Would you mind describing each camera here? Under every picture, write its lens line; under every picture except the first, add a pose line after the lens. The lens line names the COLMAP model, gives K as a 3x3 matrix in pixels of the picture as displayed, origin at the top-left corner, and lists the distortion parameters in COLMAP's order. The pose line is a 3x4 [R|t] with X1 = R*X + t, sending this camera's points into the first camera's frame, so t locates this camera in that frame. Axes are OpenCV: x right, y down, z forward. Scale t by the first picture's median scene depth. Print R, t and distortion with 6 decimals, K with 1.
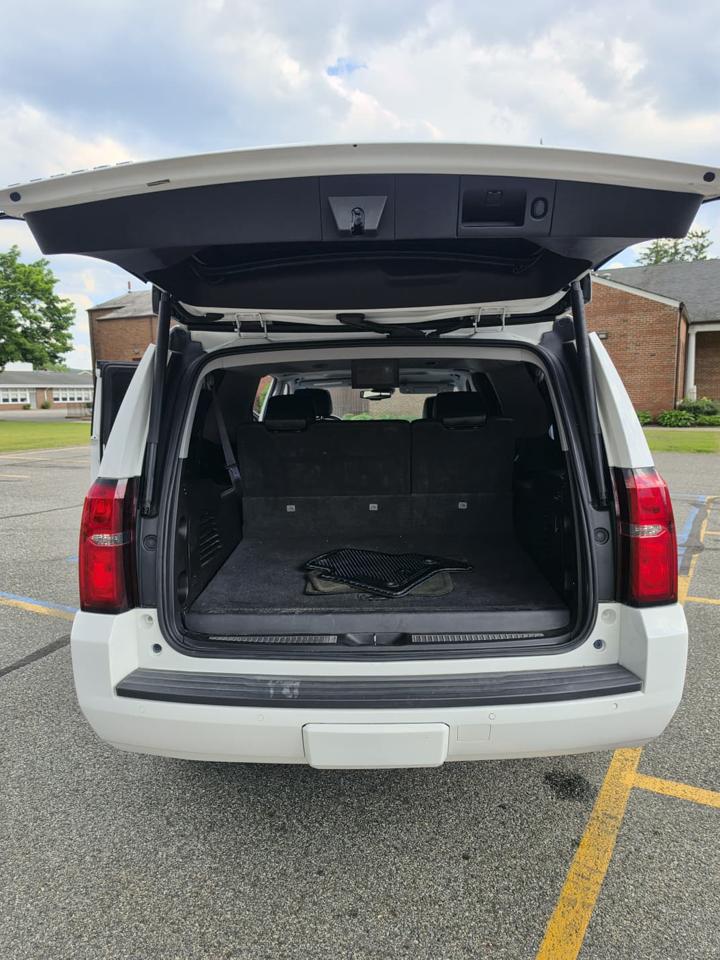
lens RADIAL K [[663.9, 0, 361.0], [0, 663.9, 490.2], [0, 0, 1]] dist [0.072154, -0.115454]
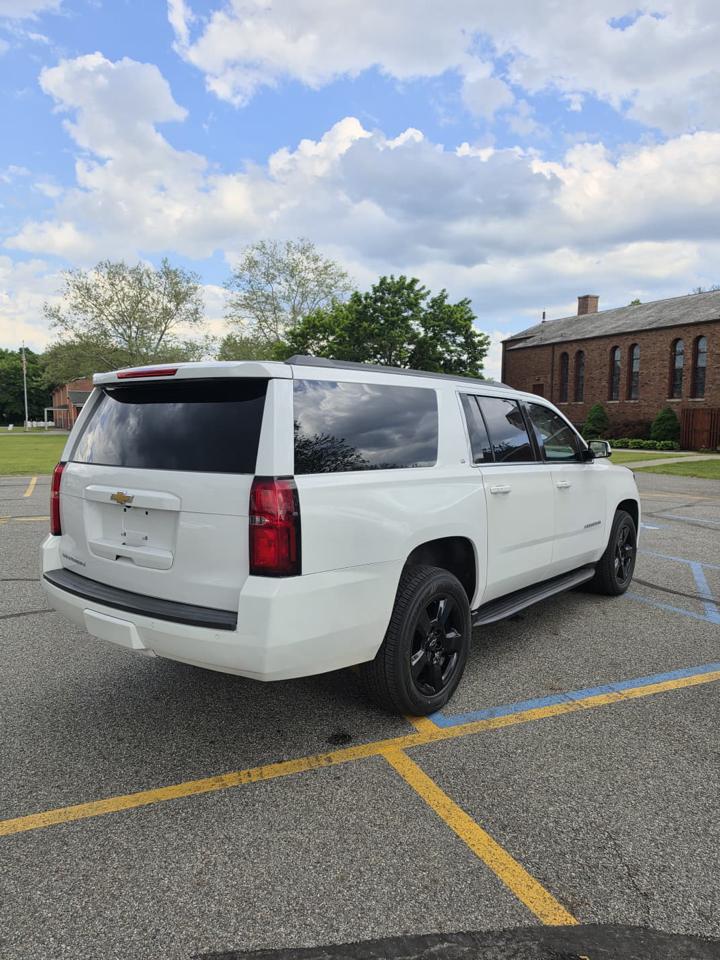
lens RADIAL K [[673.8, 0, 363.1], [0, 673.8, 489.2], [0, 0, 1]] dist [0.006294, -0.000880]
pose [[0.811285, 0.071987, -0.580202, 0.123729], [-0.094861, 0.995449, -0.009135, -0.000646], [0.576903, 0.062450, 0.814422, -0.001040]]
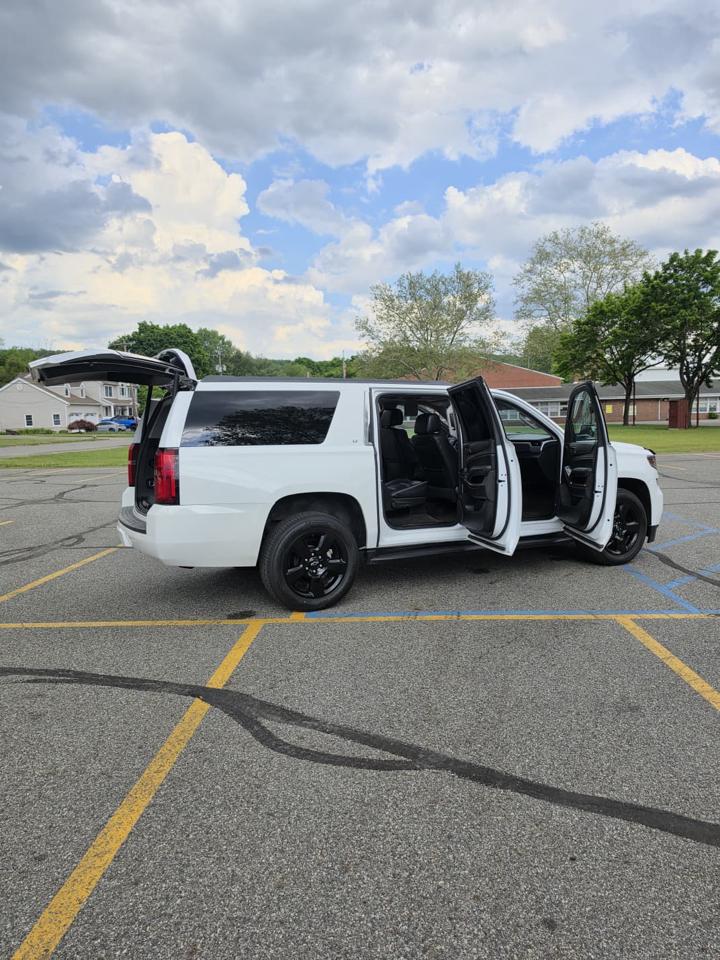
lens RADIAL K [[655.1, 0, 365.3], [0, 655.1, 480.6], [0, 0, 1]] dist [0.168587, -0.303393]
pose [[0.465300, 0.082553, -0.881295, 0.257806], [-0.104204, 0.993827, 0.038077, -0.006960], [0.878998, 0.074118, 0.471030, 0.045662]]
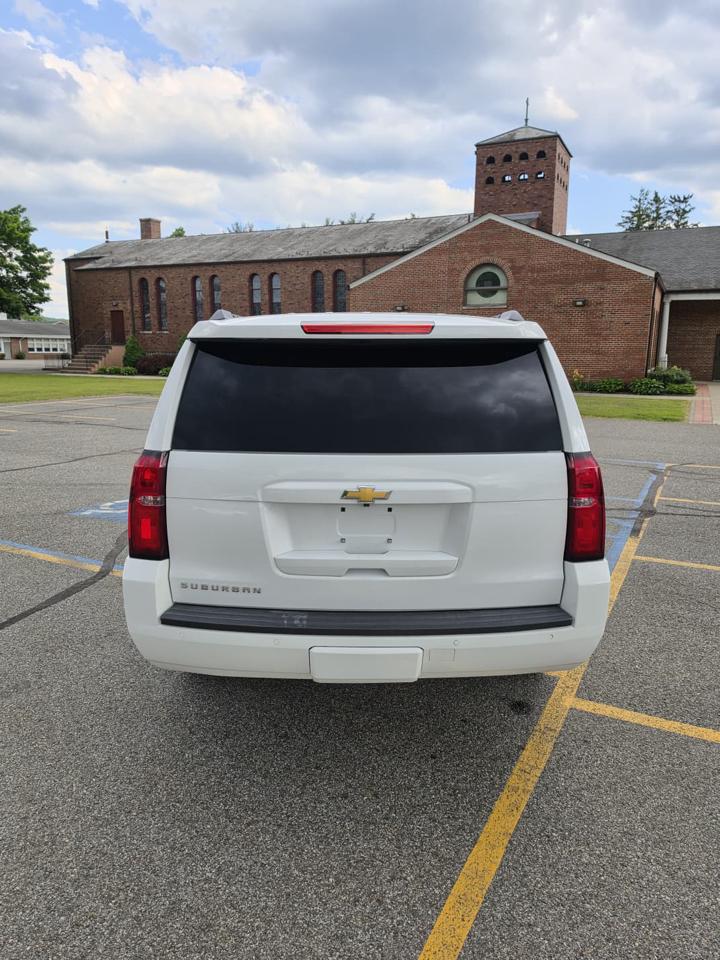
lens RADIAL K [[663.7, 0, 359.0], [0, 663.7, 485.1], [0, 0, 1]] dist [0.037491, -0.041557]
pose [[0.999345, 0.017914, 0.031453, -0.003177], [-0.019637, 0.998273, 0.055358, -0.002789], [-0.030407, -0.055940, 0.997971, -0.021740]]
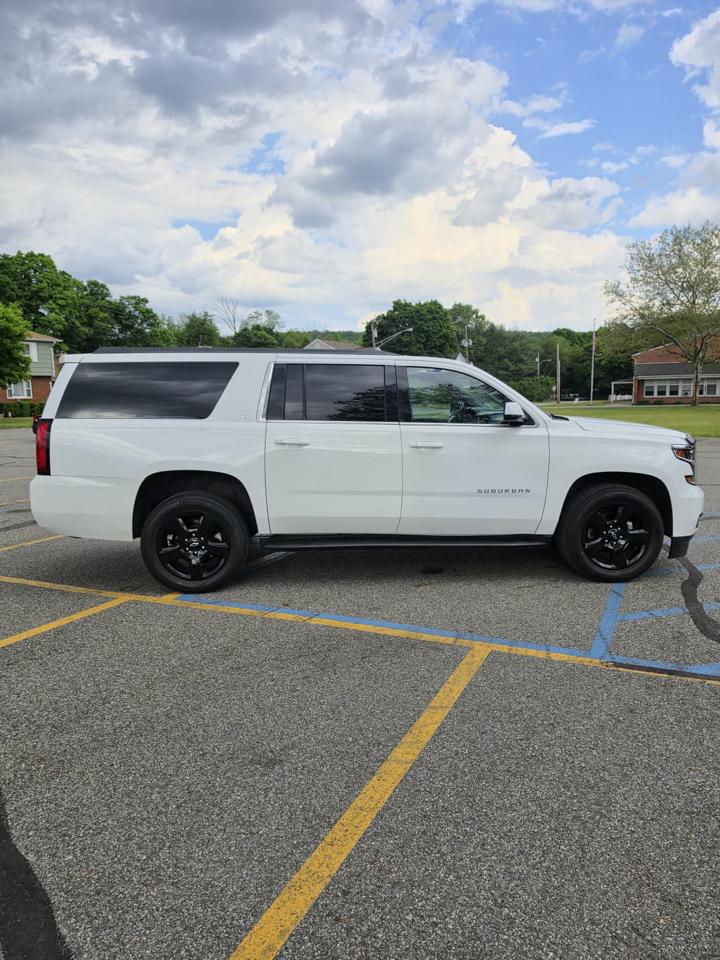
lens RADIAL K [[663.9, 0, 361.0], [0, 663.9, 490.2], [0, 0, 1]] dist [0.072154, -0.115454]
pose [[0.087615, 0.143872, -0.985710, 0.270289], [-0.124842, 0.983300, 0.132424, -0.021909], [0.988301, 0.111455, 0.104113, 0.172031]]
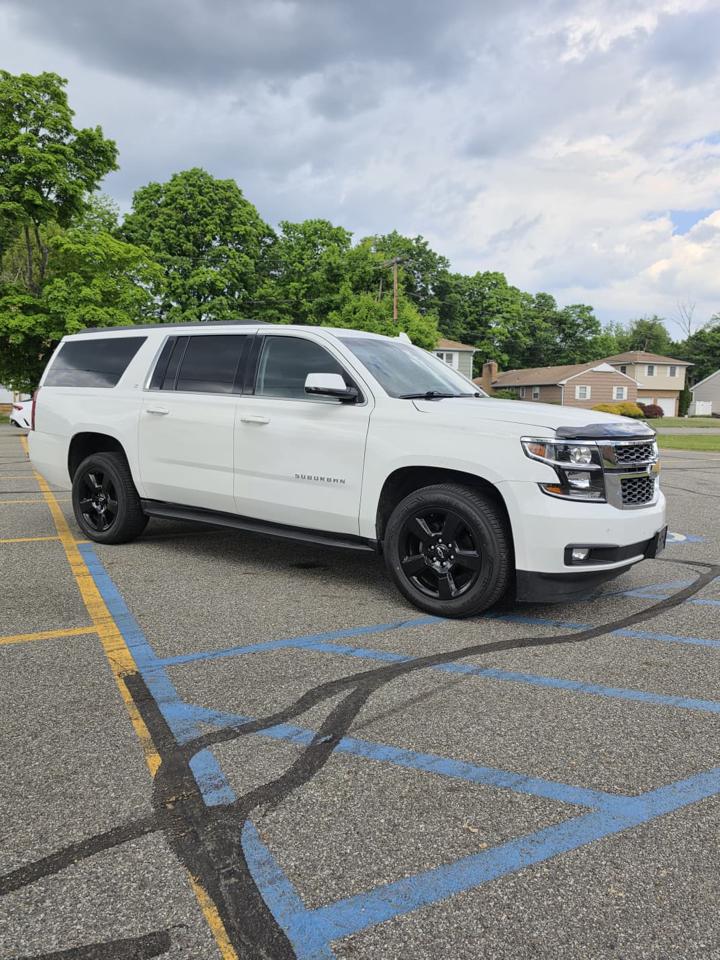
lens RADIAL K [[647.3, 0, 360.8], [0, 647.3, 499.9], [0, 0, 1]] dist [0.079690, -0.104184]
pose [[-0.535742, 0.121438, -0.835604, 0.201756], [-0.127086, 0.966735, 0.221975, -0.034899], [0.834763, 0.225115, -0.502487, 0.349647]]
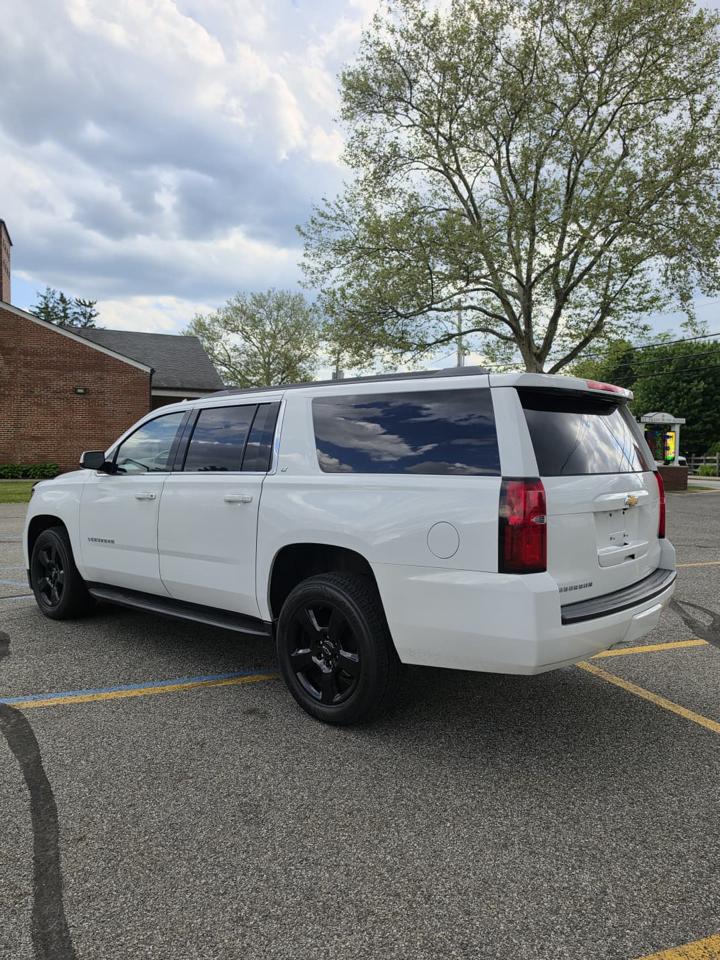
lens RADIAL K [[664.2, 0, 362.2], [0, 664.2, 480.1], [0, 0, 1]] dist [0.046944, -0.042849]
pose [[0.636951, -0.009002, 0.770852, -0.156131], [0.085429, 0.994597, -0.058974, 0.003270], [-0.766156, 0.103417, 0.634279, 0.033040]]
